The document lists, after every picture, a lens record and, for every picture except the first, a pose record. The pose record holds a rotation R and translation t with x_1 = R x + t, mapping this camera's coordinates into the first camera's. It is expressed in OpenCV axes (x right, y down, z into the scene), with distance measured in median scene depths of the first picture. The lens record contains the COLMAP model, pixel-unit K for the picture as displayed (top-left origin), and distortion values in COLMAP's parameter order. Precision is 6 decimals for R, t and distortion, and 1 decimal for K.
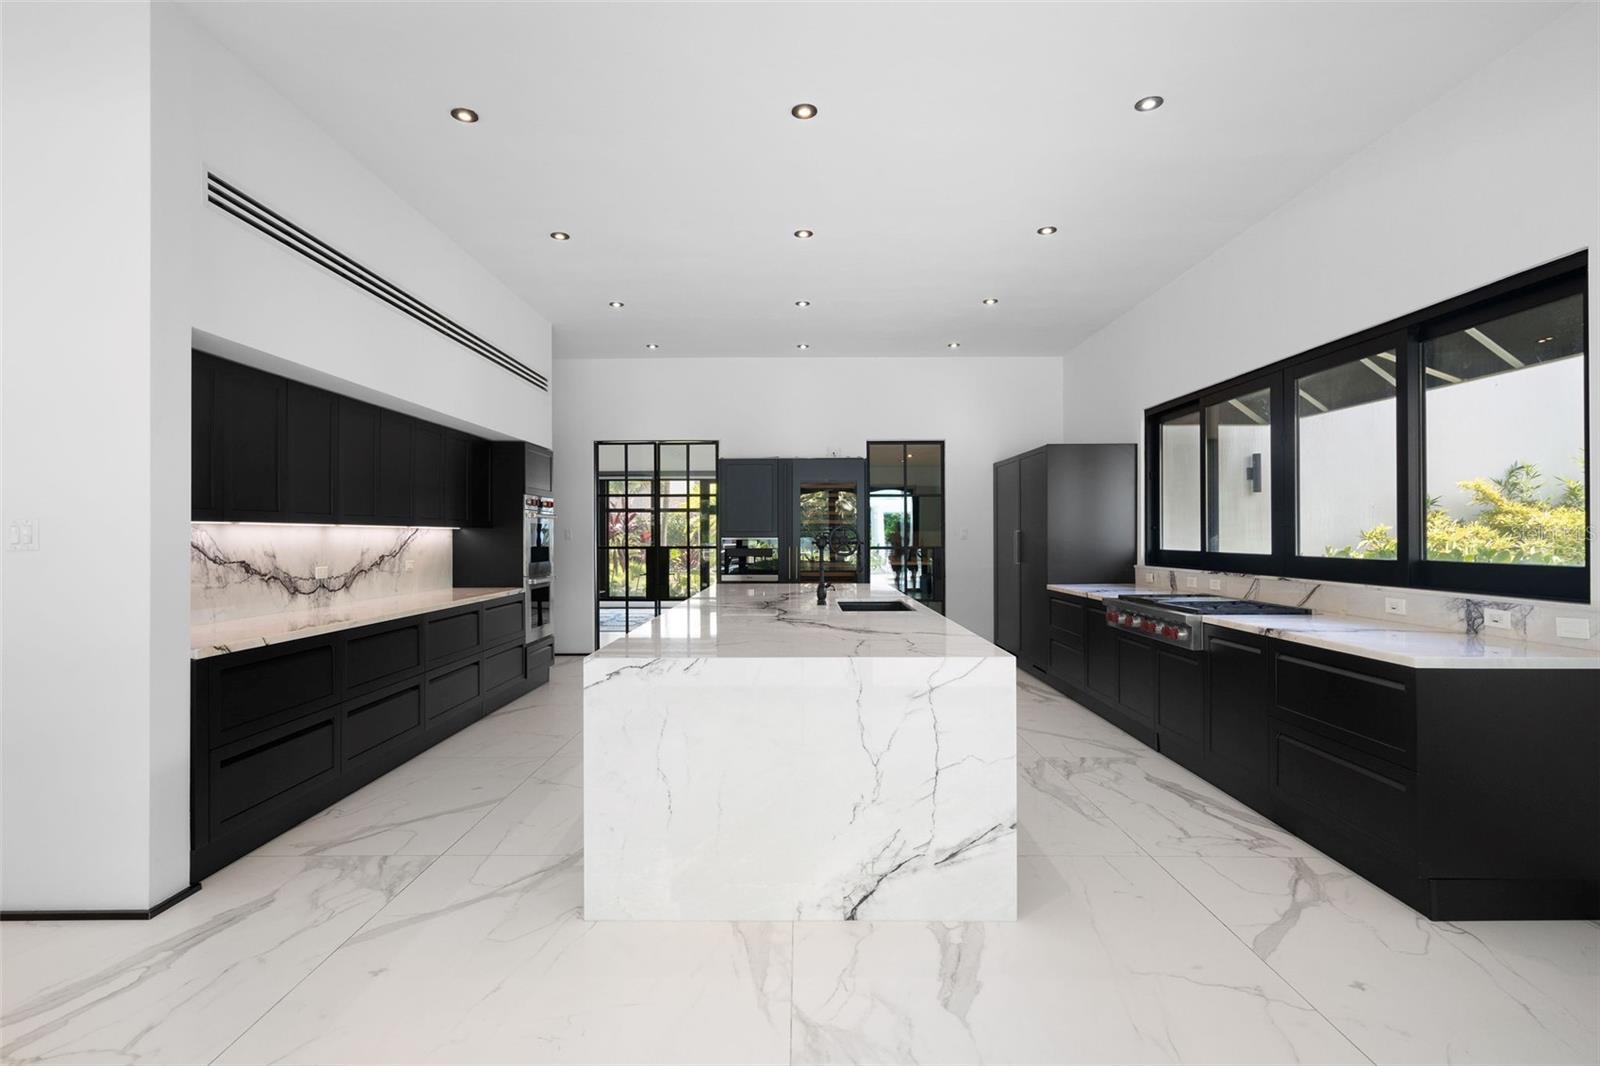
lens RADIAL K [[807.7, 0, 792.7], [0, 807.7, 533.7], [0, 0, 1]] dist [0.005590, 0.000618]
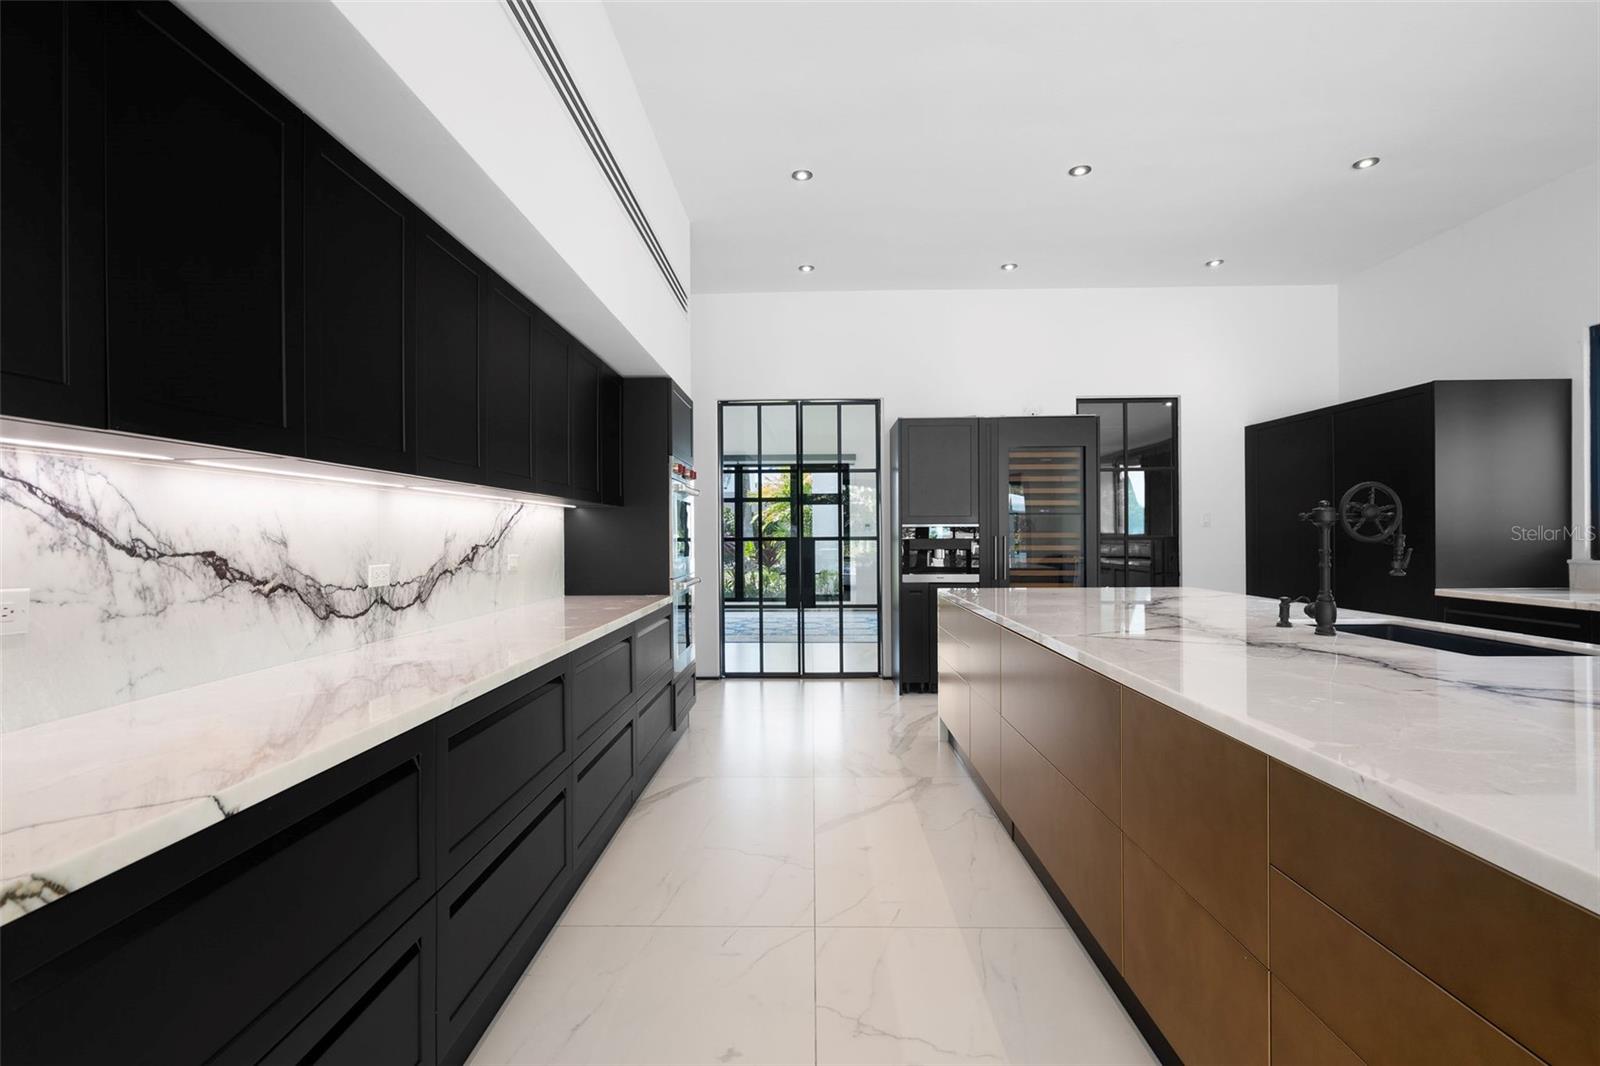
lens RADIAL K [[756.0, 0, 790.2], [0, 756.0, 537.8], [0, 0, 1]] dist [0.001479, 0.000593]
pose [[0.999931, -0.002467, -0.011510, -0.306651], [0.002542, 0.999976, 0.006444, 0.020932], [0.011494, -0.006473, 0.999913, 0.507572]]
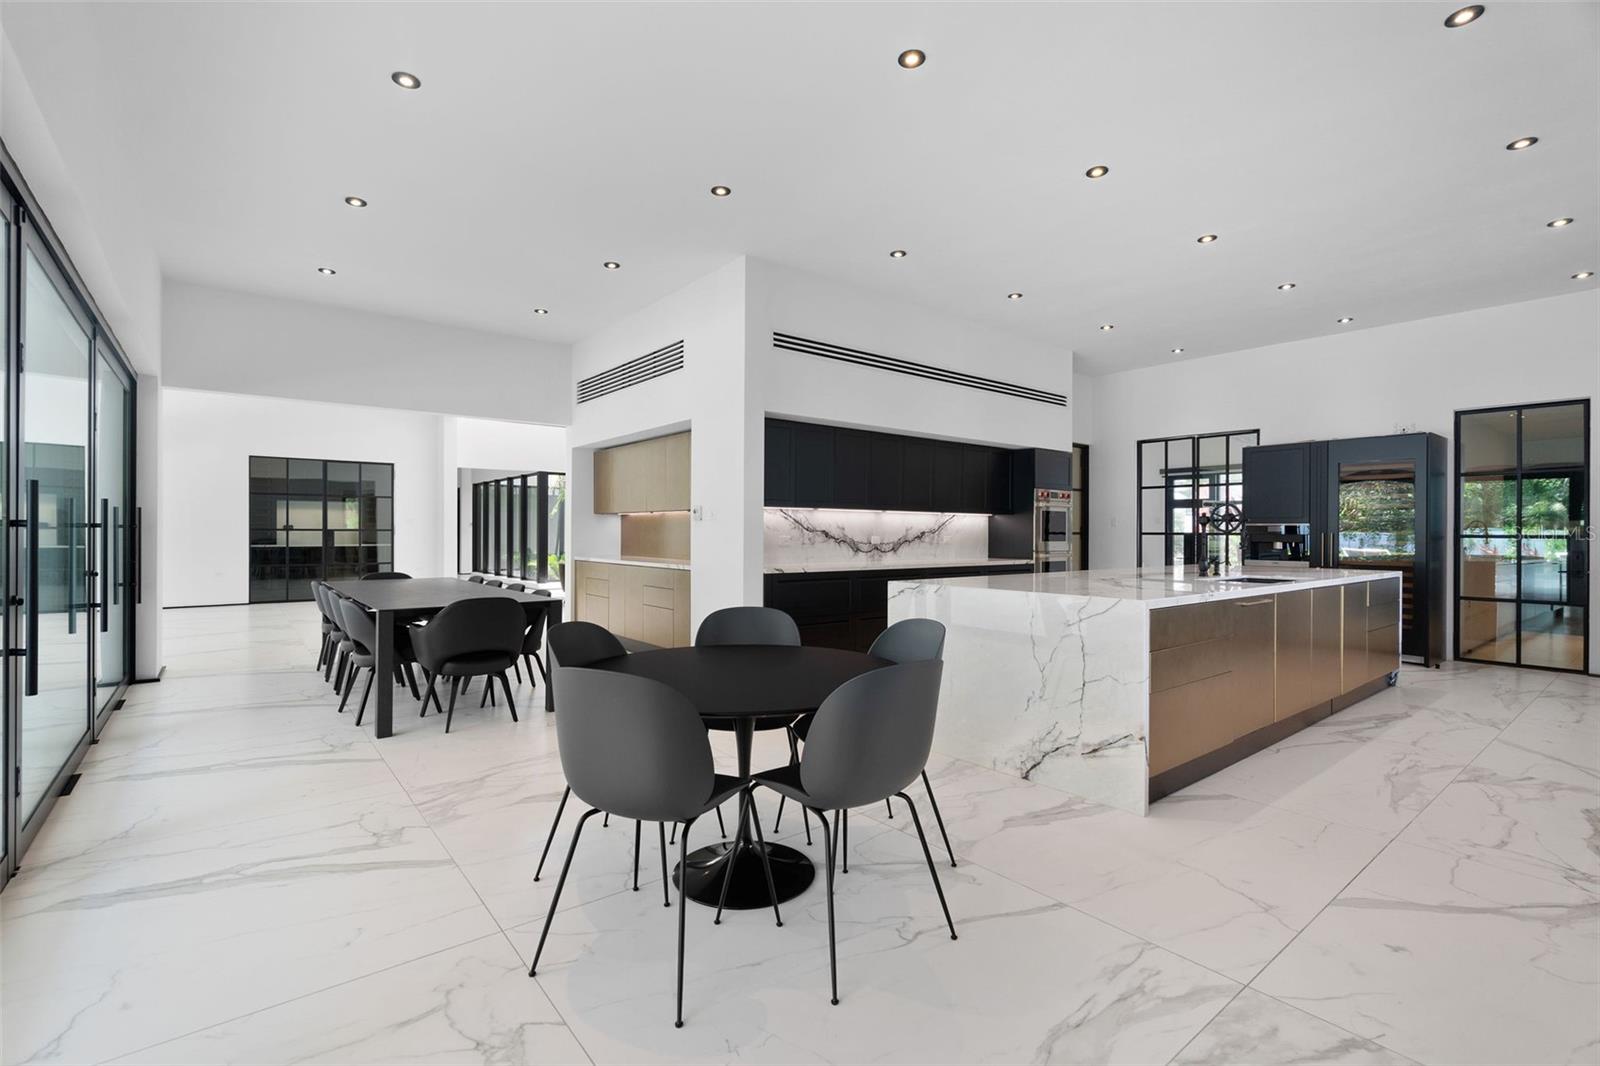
lens RADIAL K [[723.8, 0, 784.8], [0, 723.8, 535.1], [0, 0, 1]] dist [-0.001199, 0.001099]
pose [[0.621067, 0.009788, -0.783697, 0.455905], [-0.007211, 0.999951, 0.006774, 0.029173], [0.783725, 0.001444, 0.621107, -0.059215]]
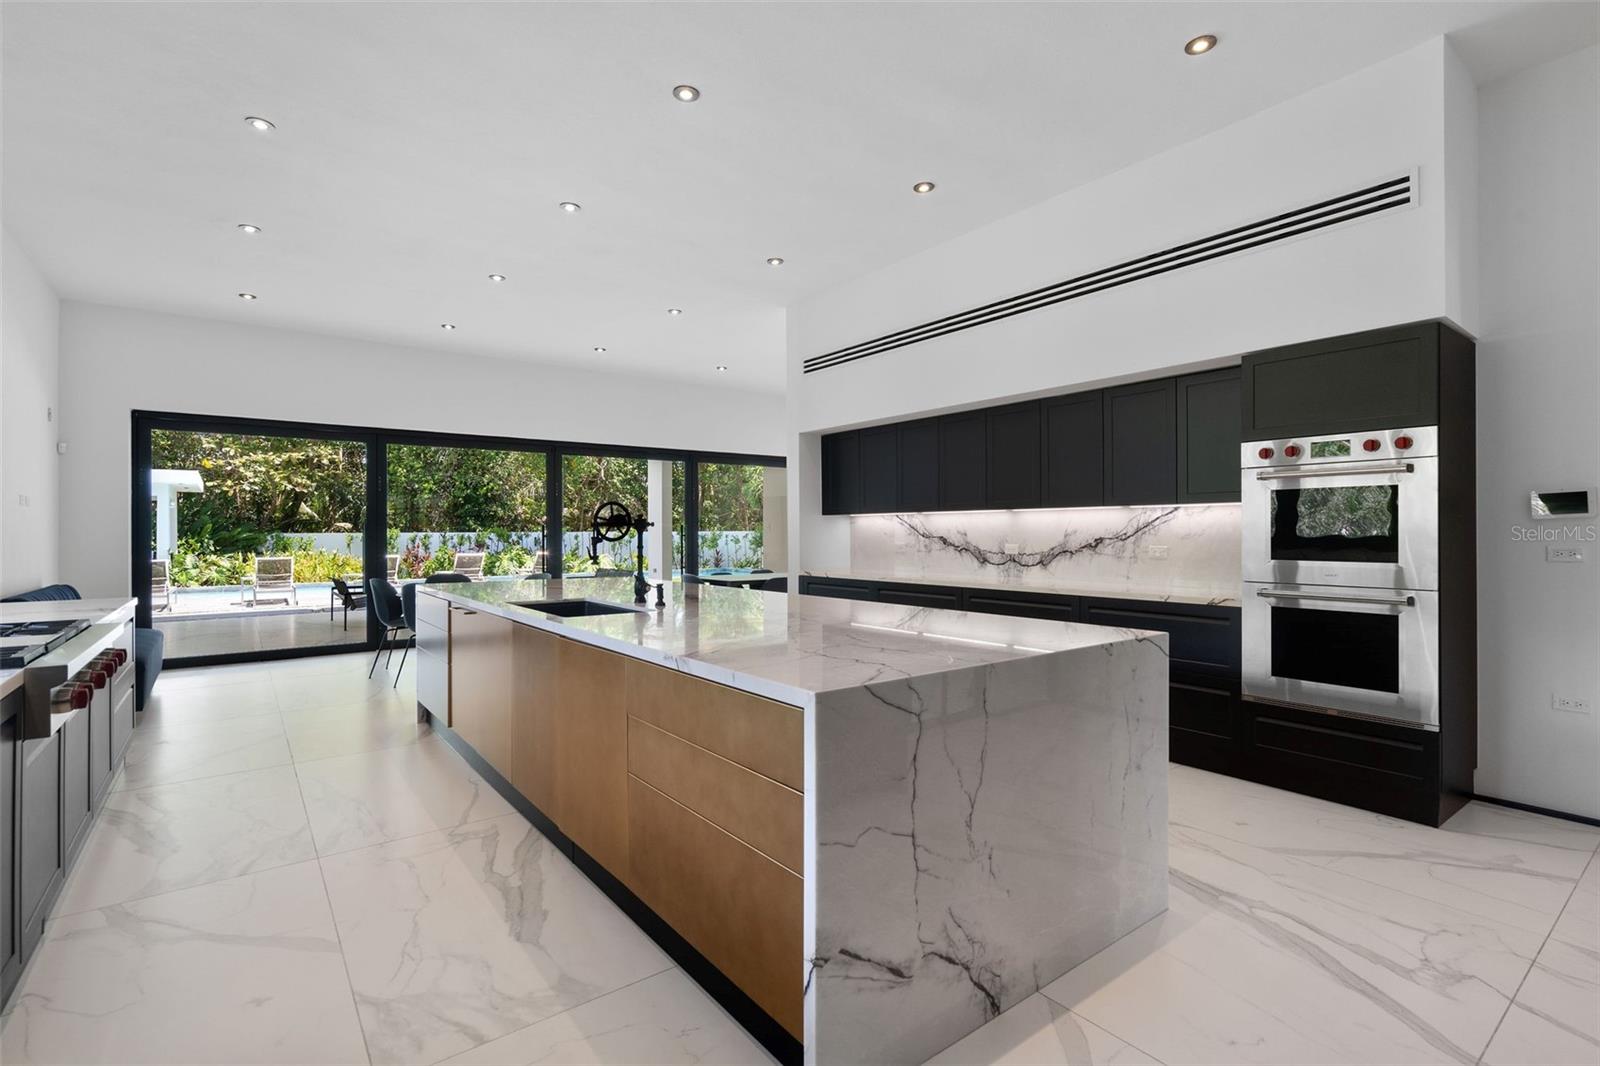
lens RADIAL K [[723.8, 0, 780.0], [0, 723.8, 539.3], [0, 0, 1]] dist [-0.001199, 0.001099]
pose [[-0.793564, 0.004813, -0.608468, 0.365081], [0.001410, 0.999981, 0.006072, 0.025940], [0.608485, 0.003961, -0.793555, 1.655502]]
